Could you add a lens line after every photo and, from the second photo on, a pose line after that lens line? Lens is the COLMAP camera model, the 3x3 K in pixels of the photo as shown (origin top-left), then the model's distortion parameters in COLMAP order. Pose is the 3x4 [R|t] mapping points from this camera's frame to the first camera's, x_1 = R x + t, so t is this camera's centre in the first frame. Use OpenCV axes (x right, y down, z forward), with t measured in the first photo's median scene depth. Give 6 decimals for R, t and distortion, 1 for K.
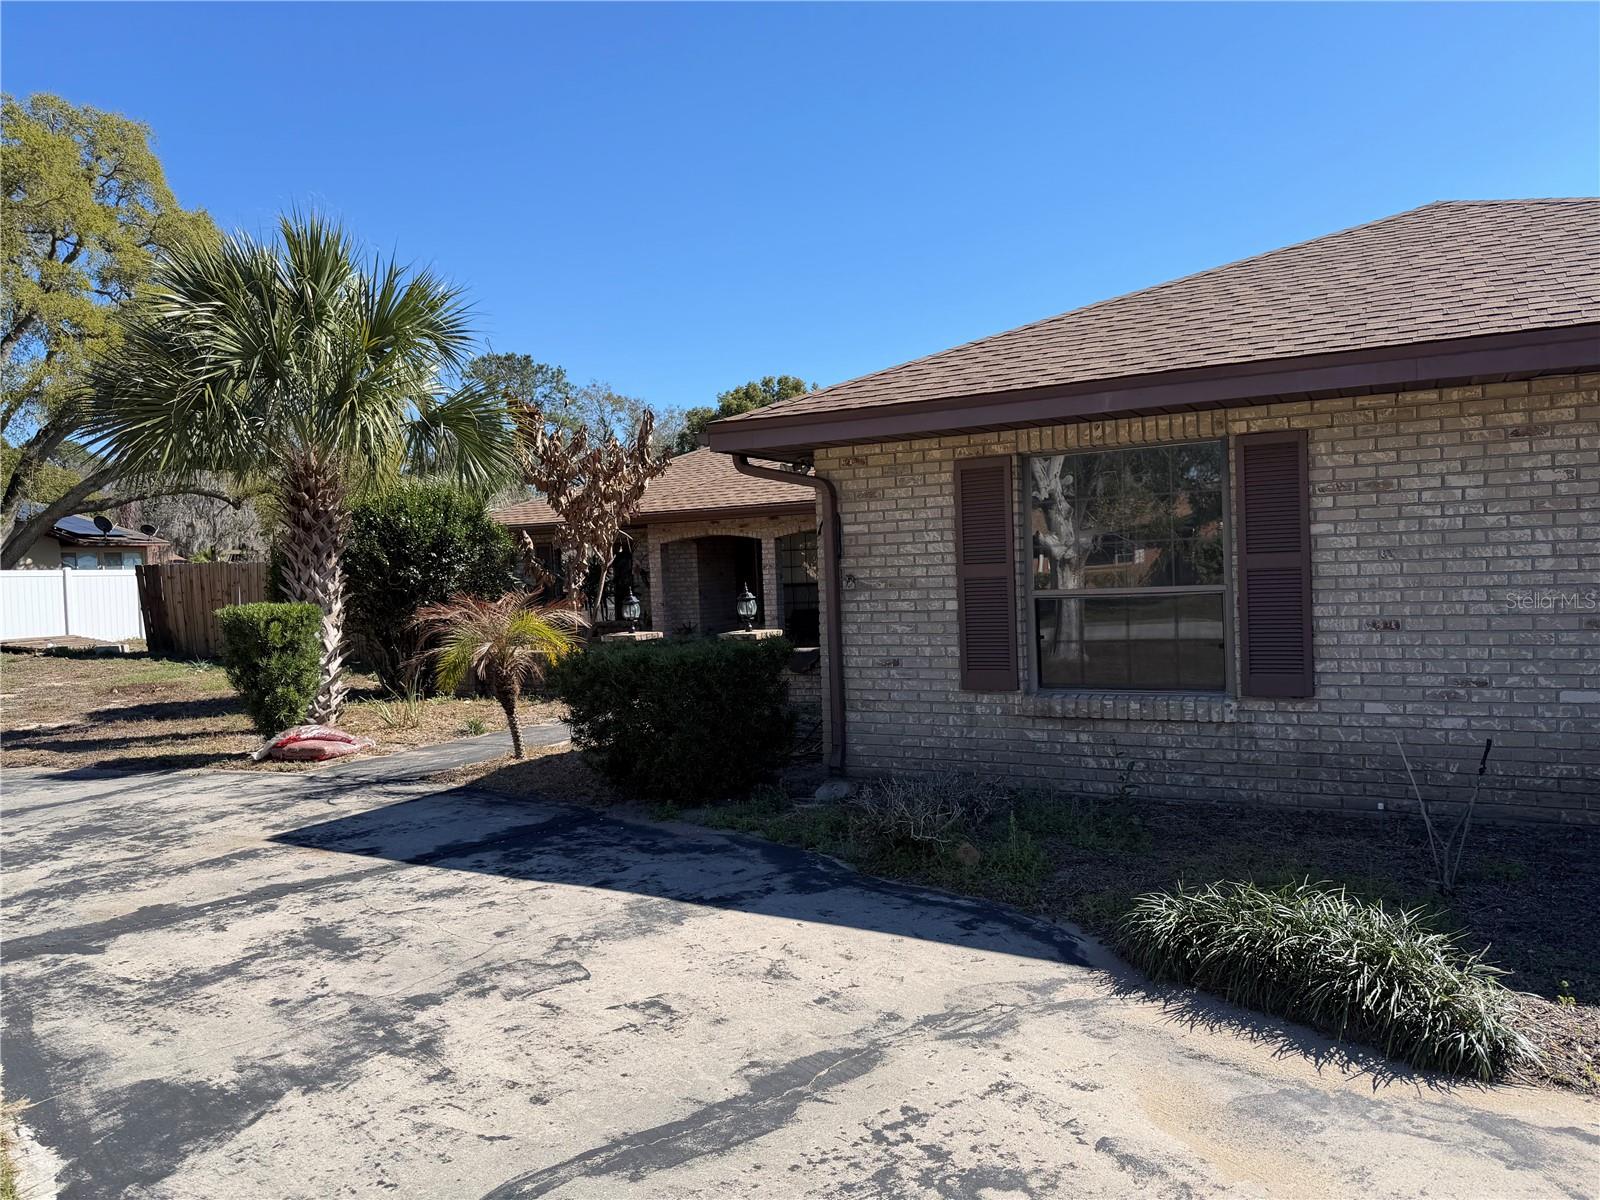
lens RADIAL K [[1120.5, 0, 796.4], [0, 1120.5, 593.9], [0, 0, 1]] dist [0.074368, -0.092495]
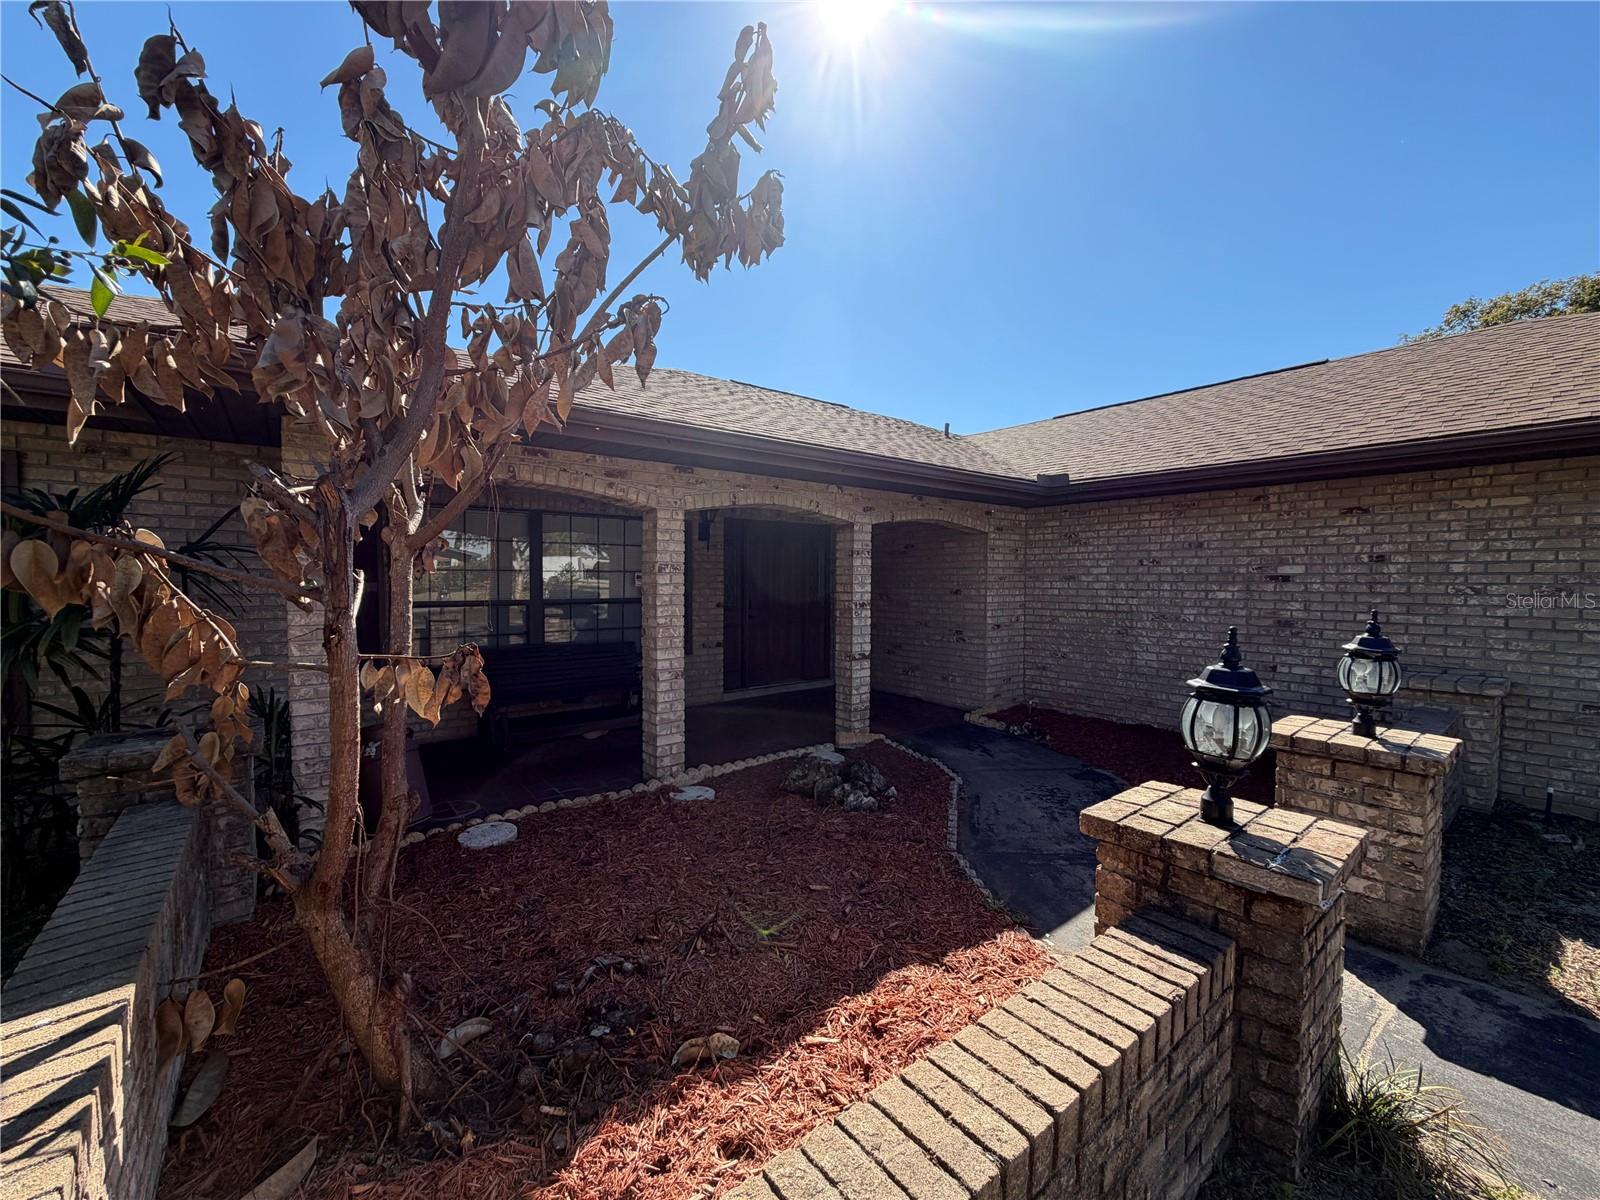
lens RADIAL K [[634.3, 0, 793.2], [0, 634.3, 598.1], [0, 0, 1]] dist [0.000501, 0.000277]
pose [[0.406485, 0.009653, 0.913607, -0.625463], [-0.004211, 0.999953, -0.008692, -0.023303], [-0.913648, -0.000314, 0.406507, 2.090336]]
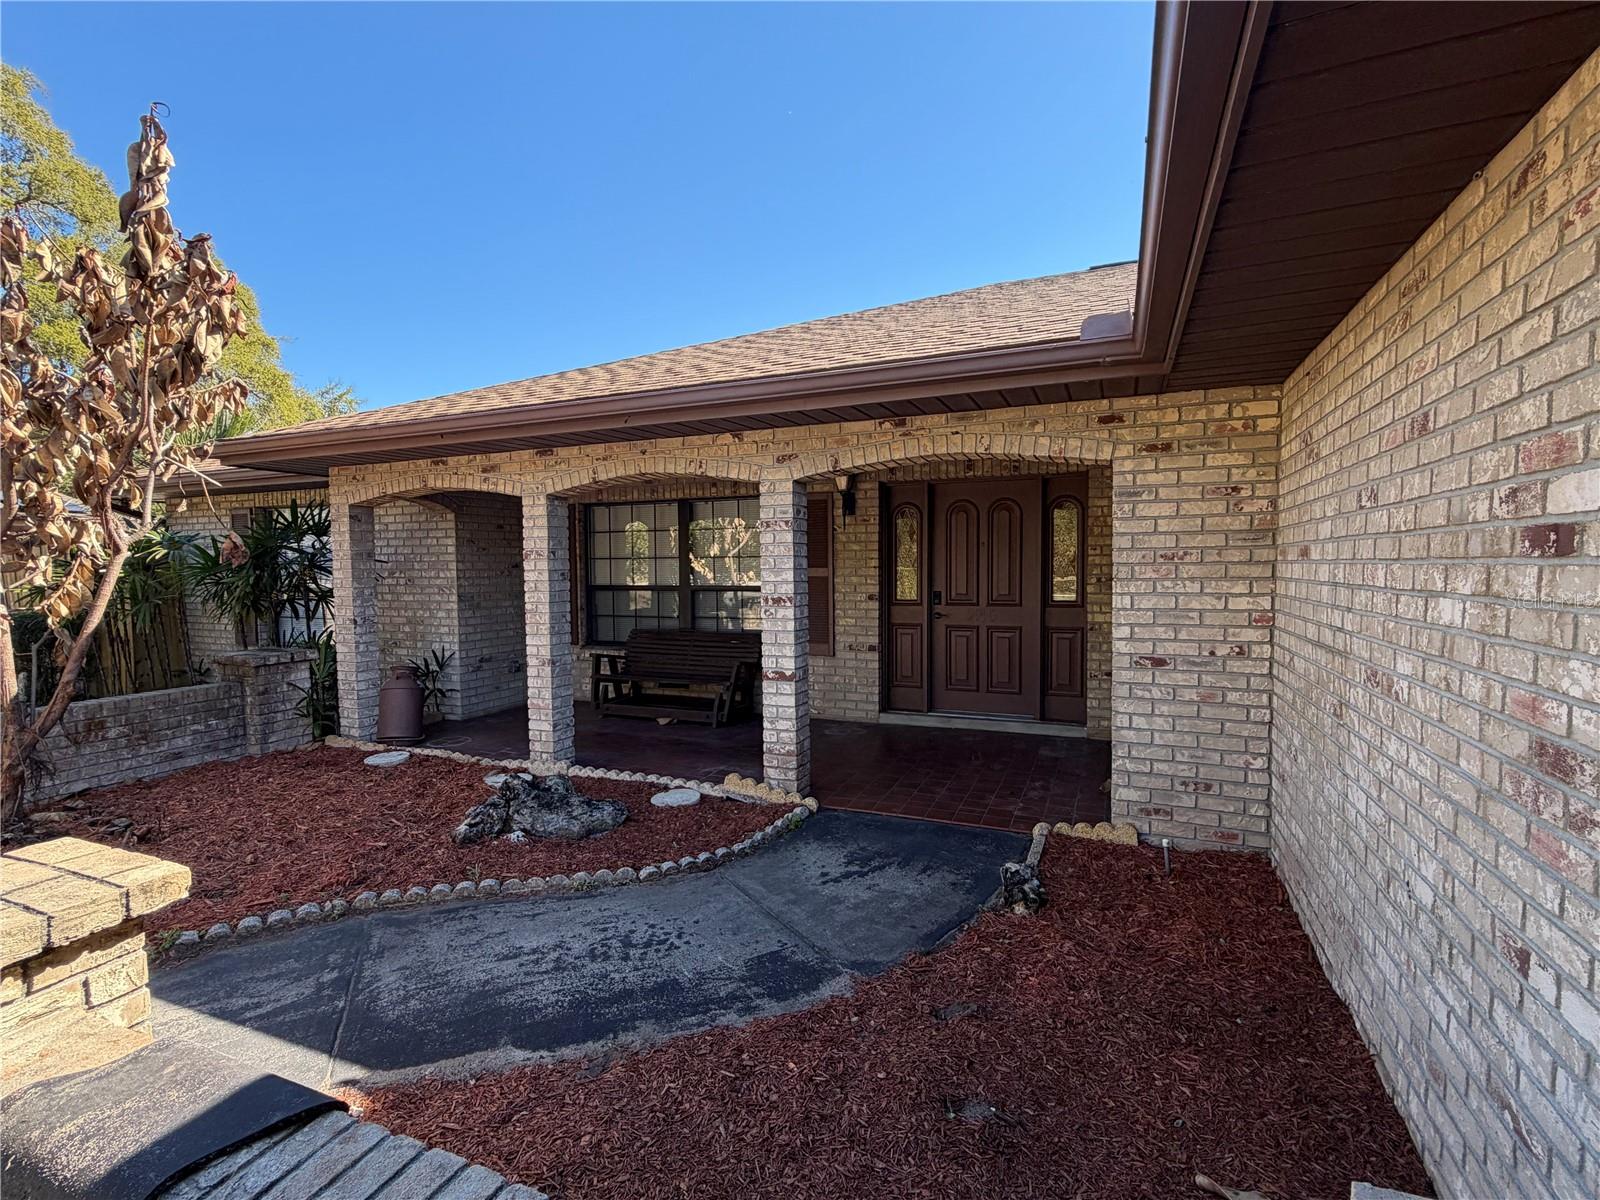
lens RADIAL K [[737.4, 0, 800.2], [0, 737.4, 597.6], [0, 0, 1]] dist [0.000171, -0.000017]
pose [[0.995892, 0.024934, 0.087046, 0.153106], [-0.027244, 0.999305, 0.025459, -0.042261], [-0.086351, -0.027726, 0.995879, 1.676768]]
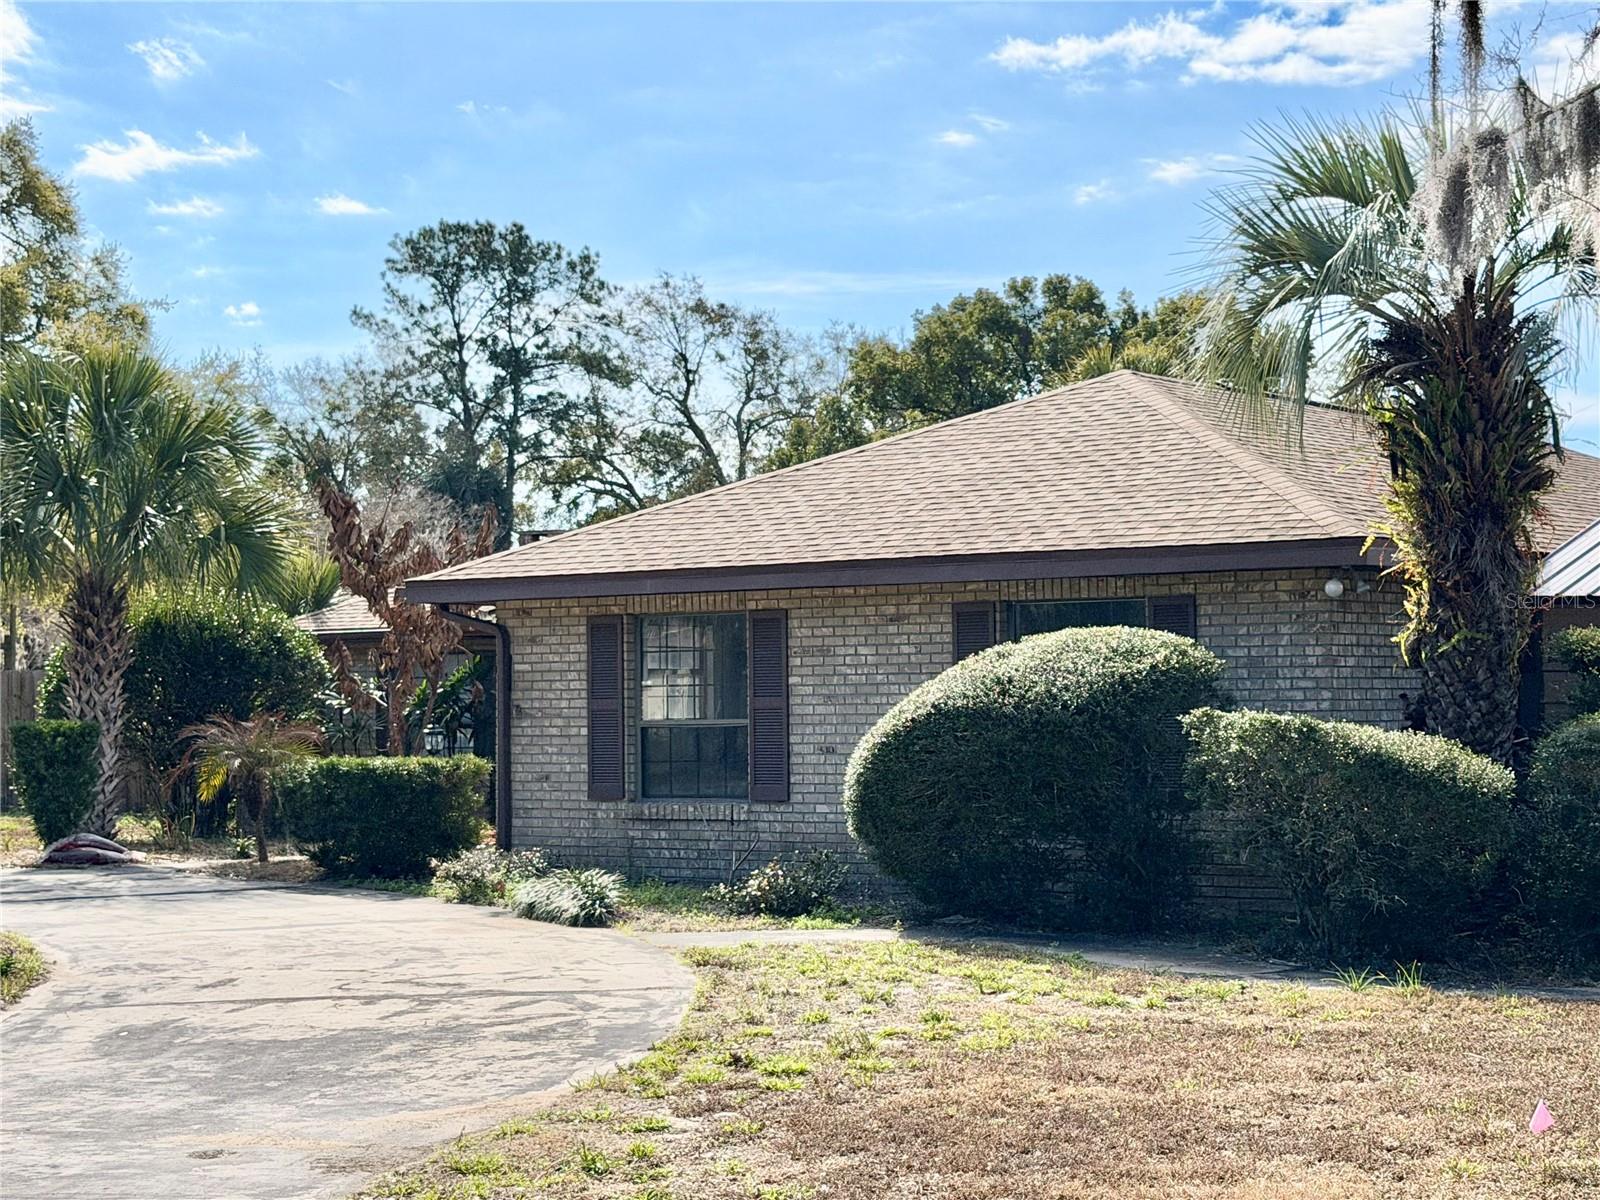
lens RADIAL K [[2932.4, 0, 801.2], [0, 2932.4, 596.9], [0, 0, 1]] dist [0.159572, 0.000000]
pose [[0.987527, 0.020033, -0.156173, 0.995226], [-0.028502, 0.998231, -0.052179, 0.027537], [0.154852, 0.055979, 0.986351, -2.479815]]
